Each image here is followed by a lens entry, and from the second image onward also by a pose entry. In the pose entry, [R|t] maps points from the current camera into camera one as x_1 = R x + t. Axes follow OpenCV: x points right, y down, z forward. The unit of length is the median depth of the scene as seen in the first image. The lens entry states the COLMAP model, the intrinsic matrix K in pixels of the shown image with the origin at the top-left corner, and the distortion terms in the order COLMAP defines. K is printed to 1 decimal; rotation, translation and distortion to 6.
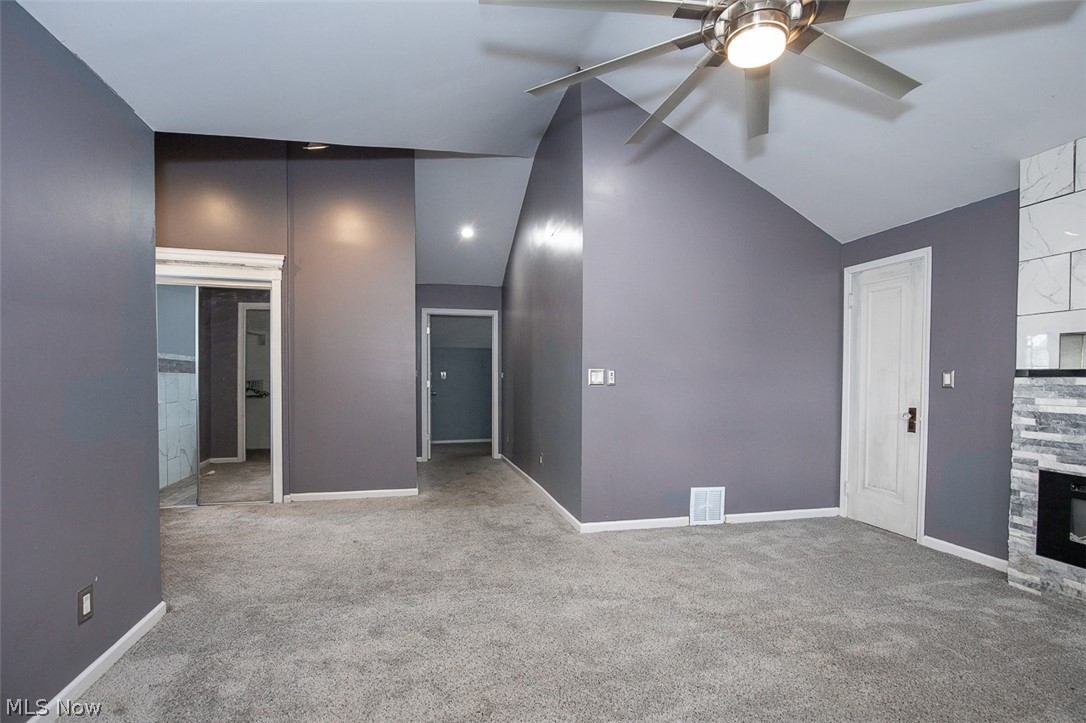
lens RADIAL K [[510.9, 0, 543.0], [0, 510.9, 387.4], [0, 0, 1]] dist [-0.012545, 0.007045]
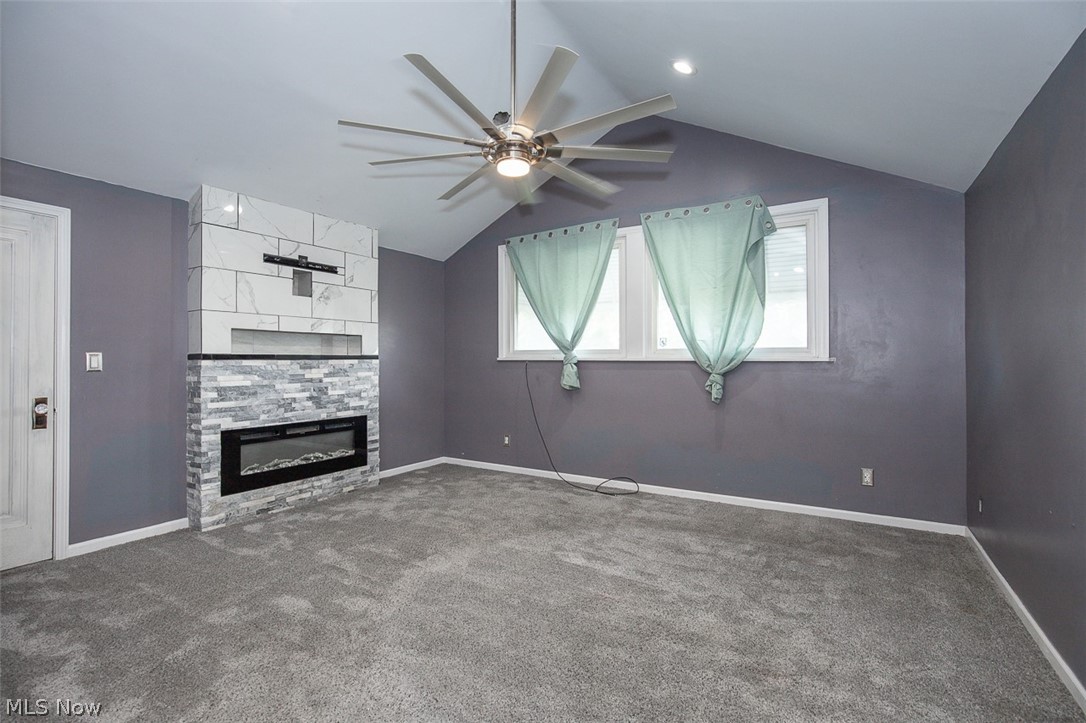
lens RADIAL K [[495.4, 0, 544.5], [0, 495.4, 356.4], [0, 0, 1]] dist [-0.009958, -0.000202]
pose [[-0.692089, -0.001122, 0.721811, -0.489730], [0.009132, 0.999905, 0.010310, -0.033456], [-0.721754, 0.013727, -0.692013, 1.225058]]
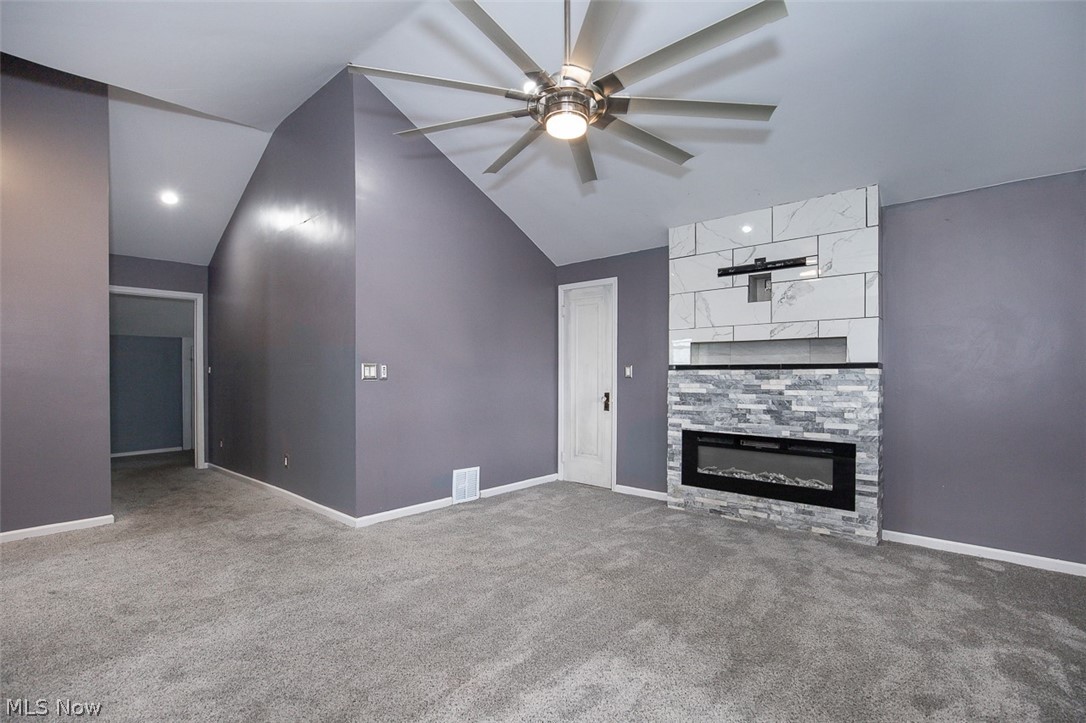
lens RADIAL K [[504.9, 0, 547.1], [0, 504.9, 375.2], [0, 0, 1]] dist [-0.001608, -0.000017]
pose [[0.822364, -0.009395, 0.568885, -0.229219], [0.016314, 0.999842, -0.007070, -0.000055], [-0.568728, 0.015094, 0.822387, -0.035157]]
